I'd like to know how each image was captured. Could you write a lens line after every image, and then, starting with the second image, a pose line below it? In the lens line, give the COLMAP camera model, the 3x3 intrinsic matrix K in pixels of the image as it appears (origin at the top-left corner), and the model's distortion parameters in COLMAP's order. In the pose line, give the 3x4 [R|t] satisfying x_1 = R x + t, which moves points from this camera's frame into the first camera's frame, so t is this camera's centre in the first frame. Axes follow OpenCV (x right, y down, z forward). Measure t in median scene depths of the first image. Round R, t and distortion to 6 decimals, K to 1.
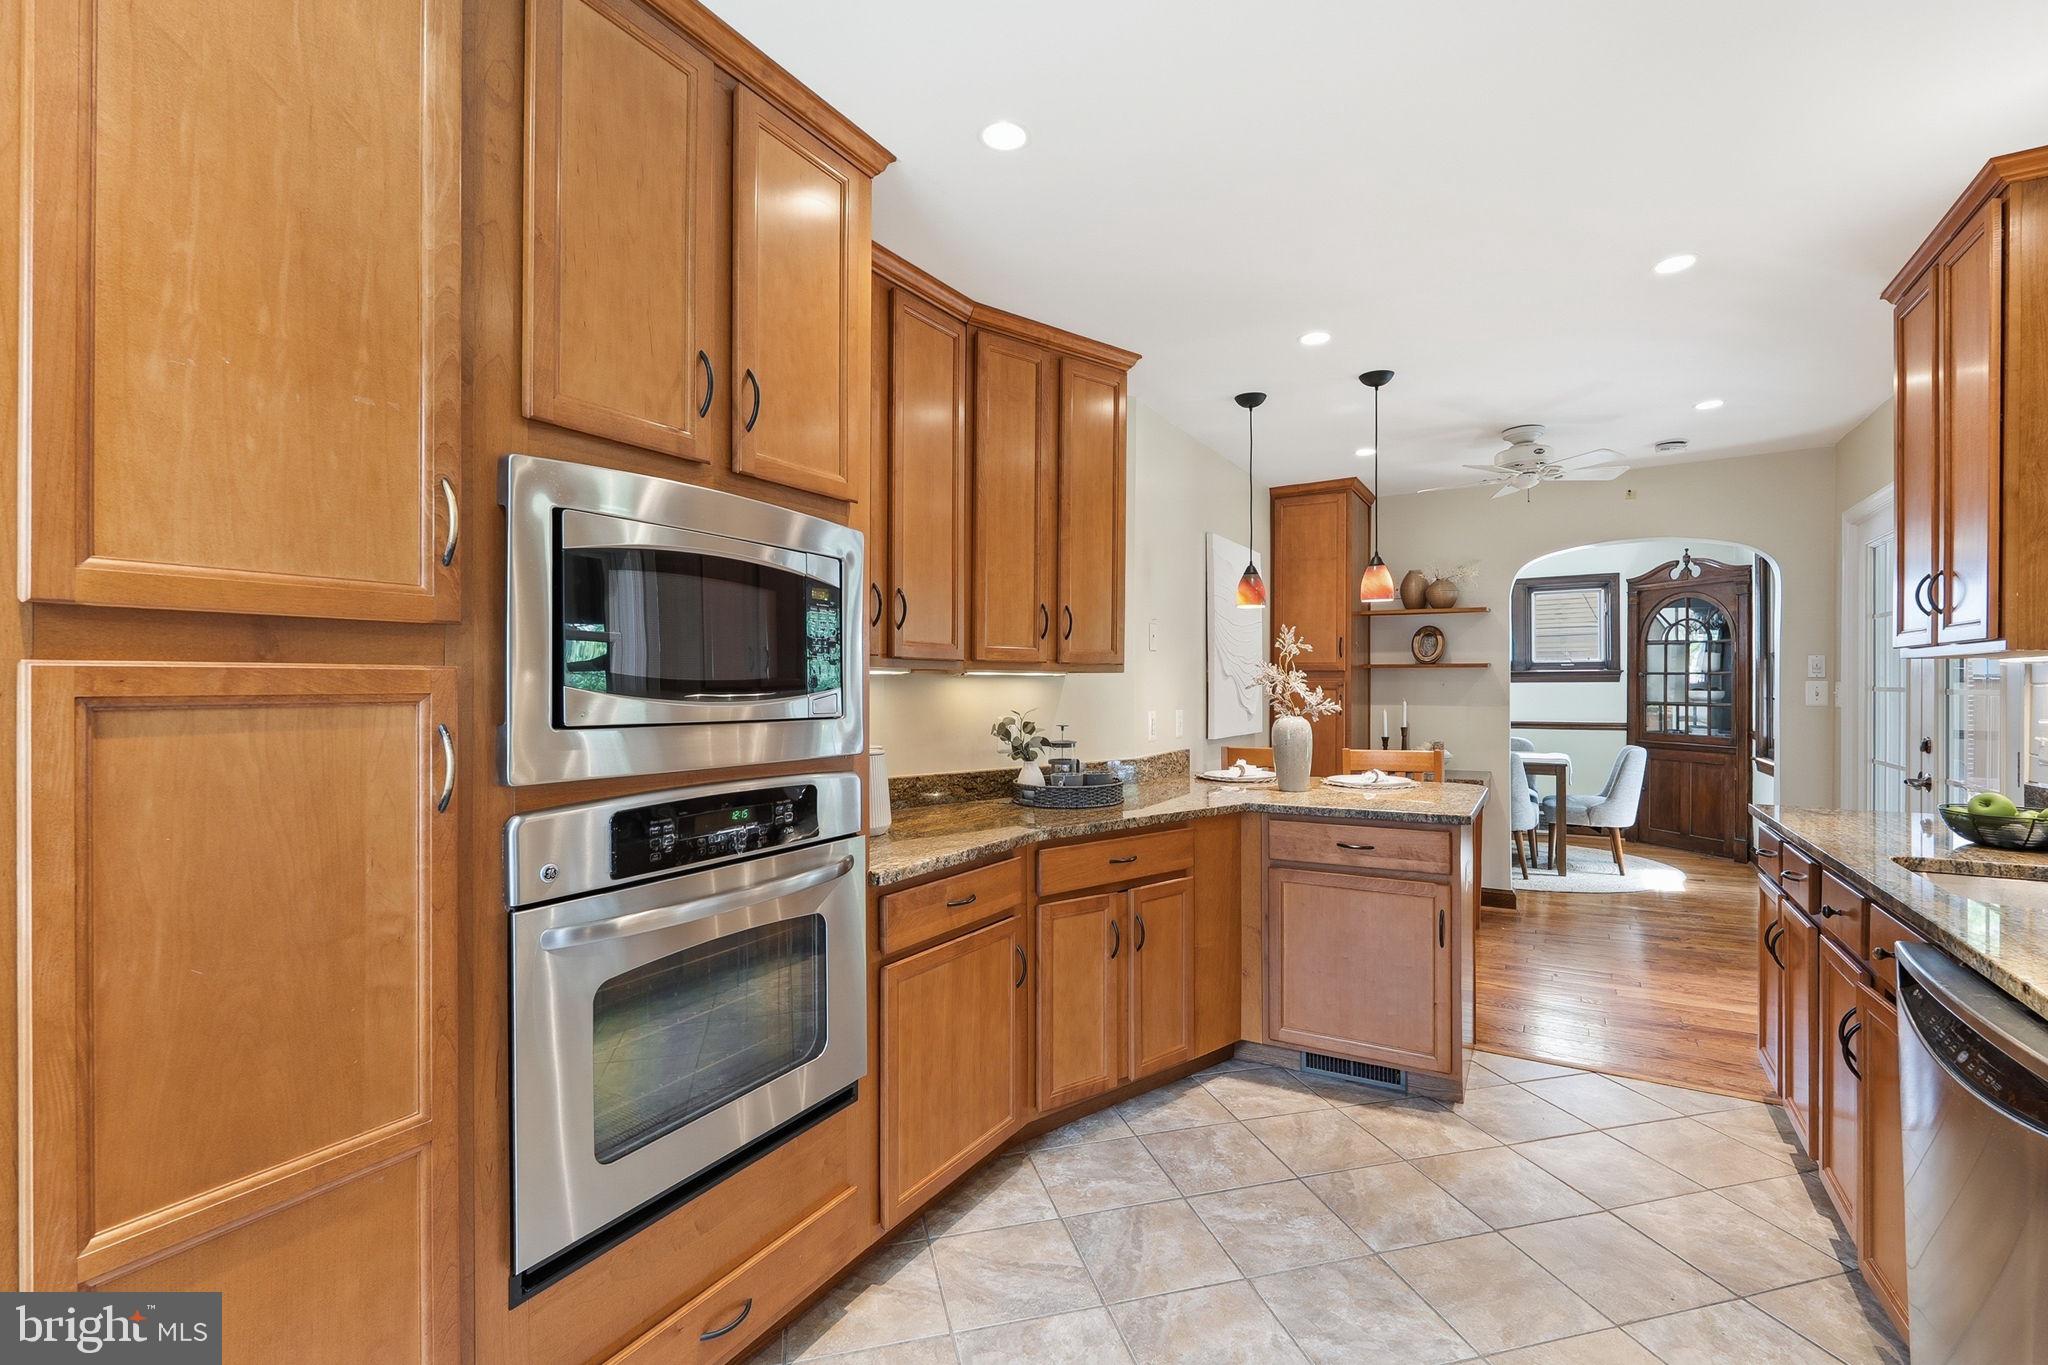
lens RADIAL K [[903.7, 0, 1043.9], [0, 903.7, 689.9], [0, 0, 1]] dist [-0.001199, -0.000058]
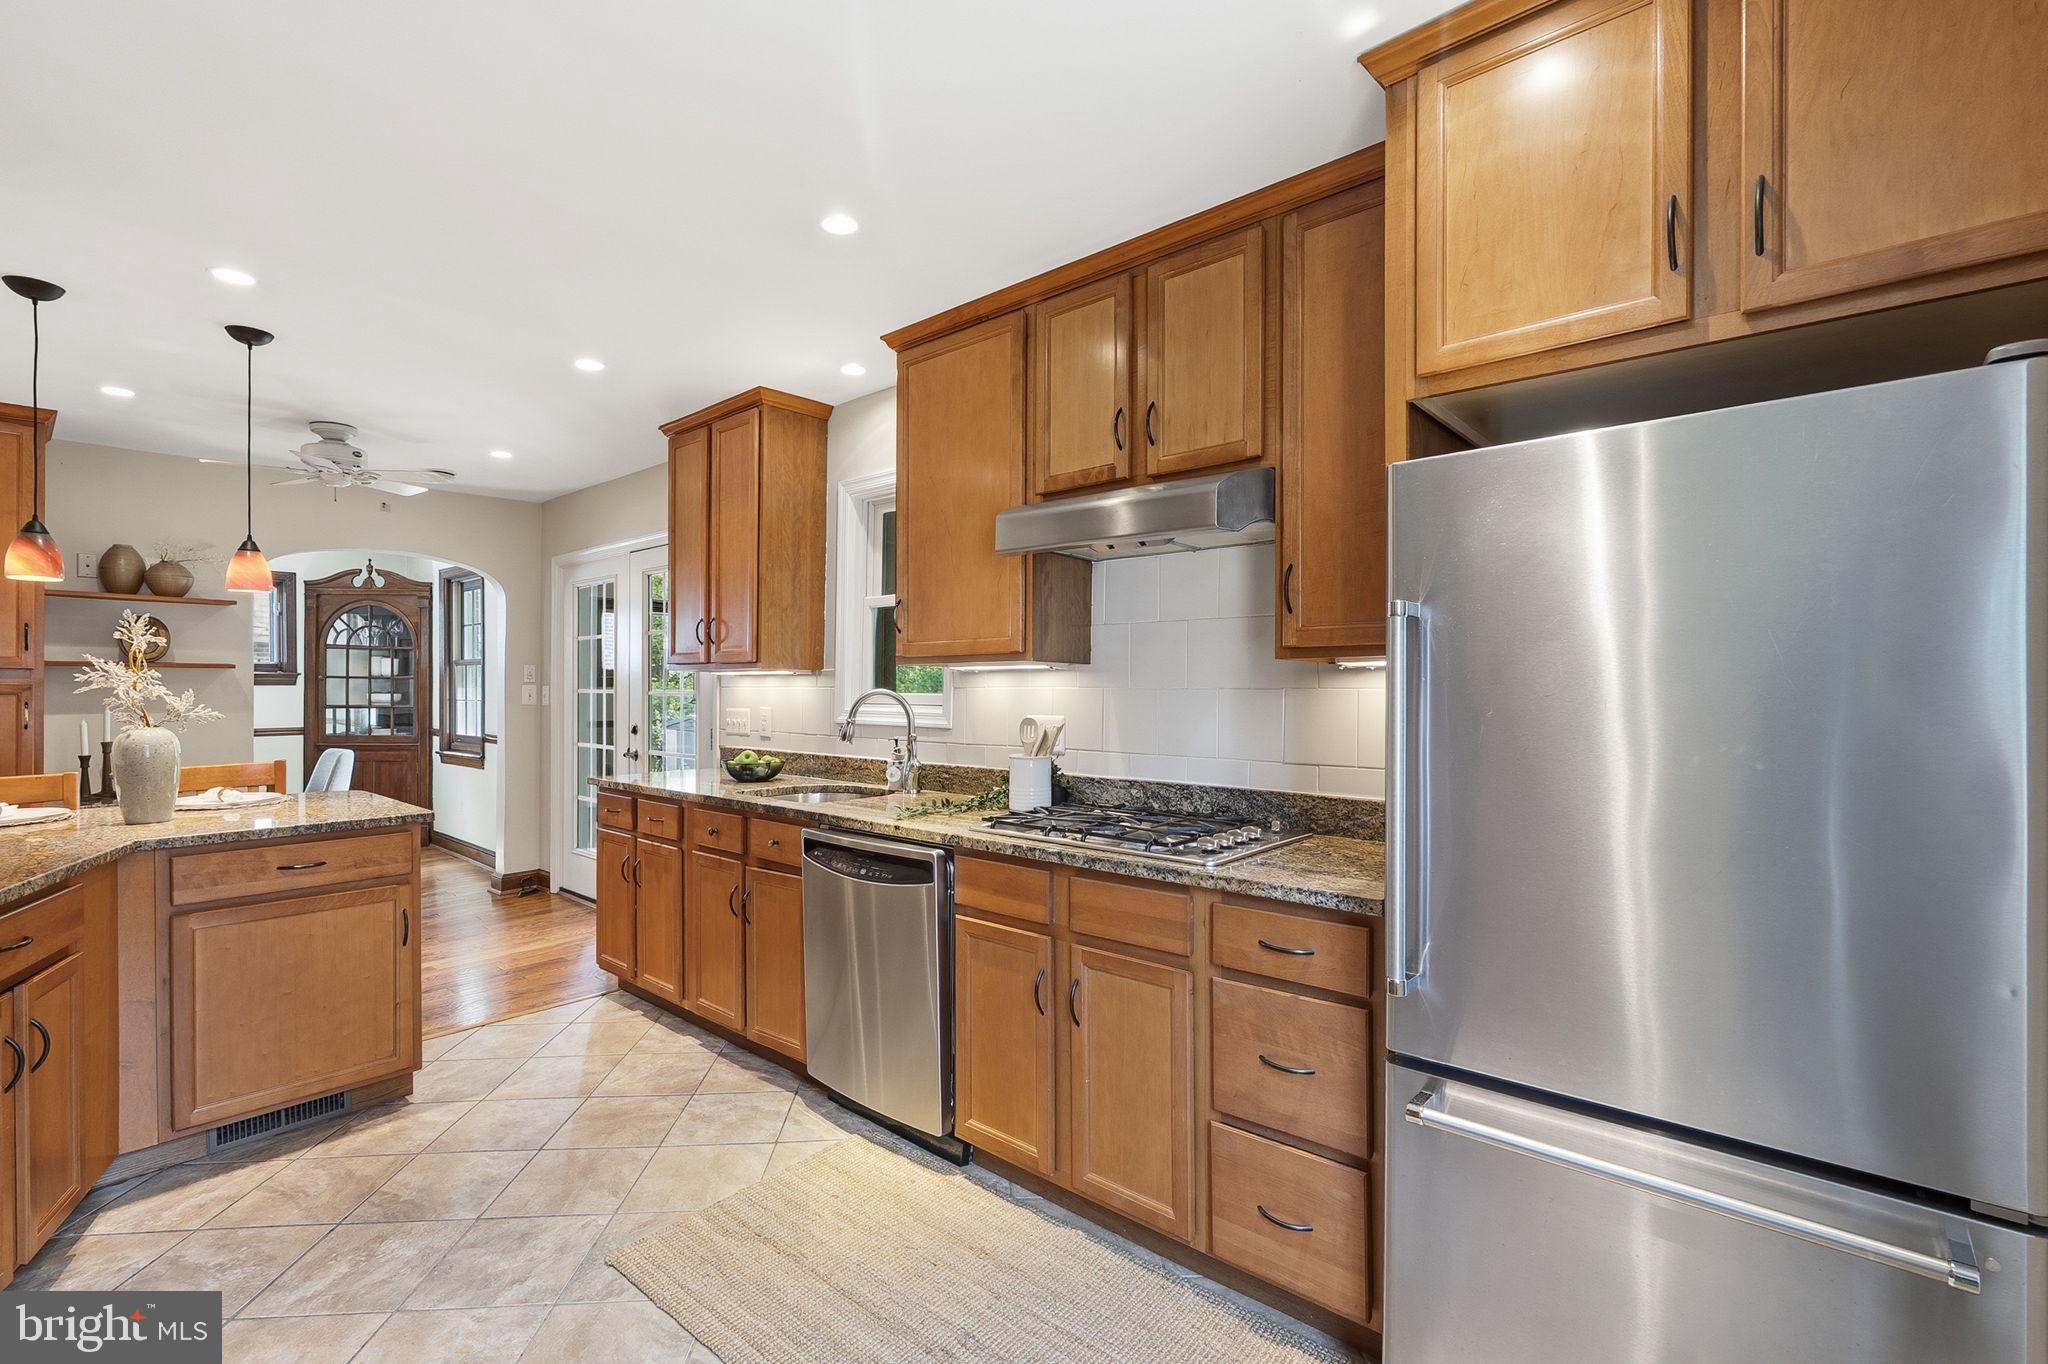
lens RADIAL K [[899.1, 0, 1019.8], [0, 899.1, 709.6], [0, 0, 1]] dist [0.000061, 0.000005]
pose [[0.191422, -0.022644, 0.981247, -0.389707], [0.005349, 0.999743, 0.022028, 0.000449], [-0.981493, 0.001032, 0.191494, 0.118526]]
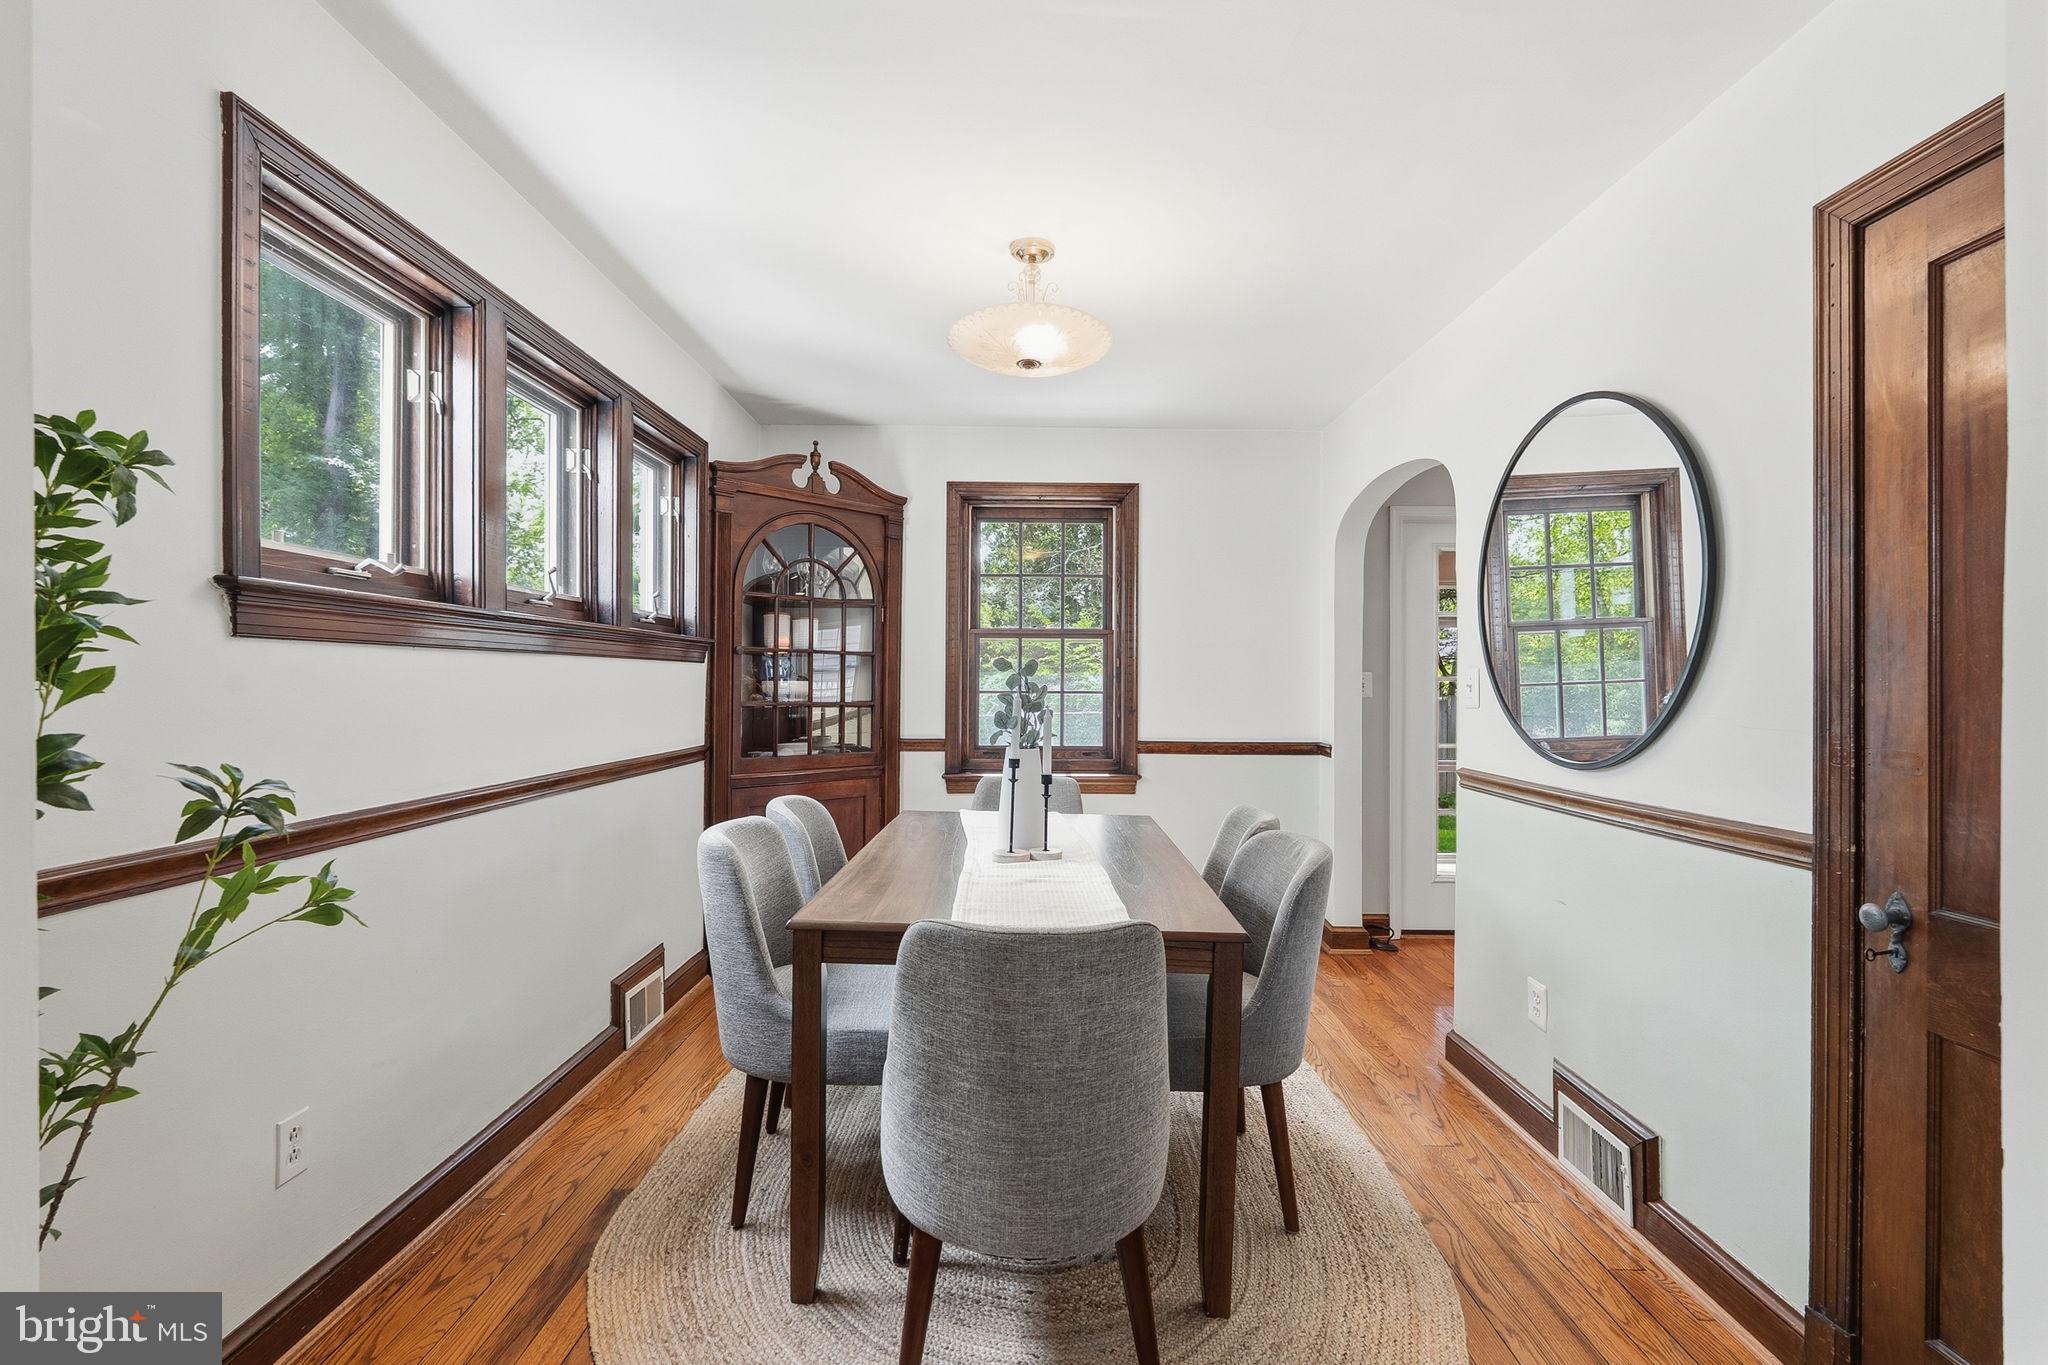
lens RADIAL K [[903.7, 0, 1043.9], [0, 903.7, 689.9], [0, 0, 1]] dist [-0.001199, -0.000058]
pose [[-0.508086, -0.006141, 0.861284, 0.272853], [-0.003268, 0.999981, 0.005201, 0.006187], [-0.861300, -0.000172, -0.508097, 2.581684]]
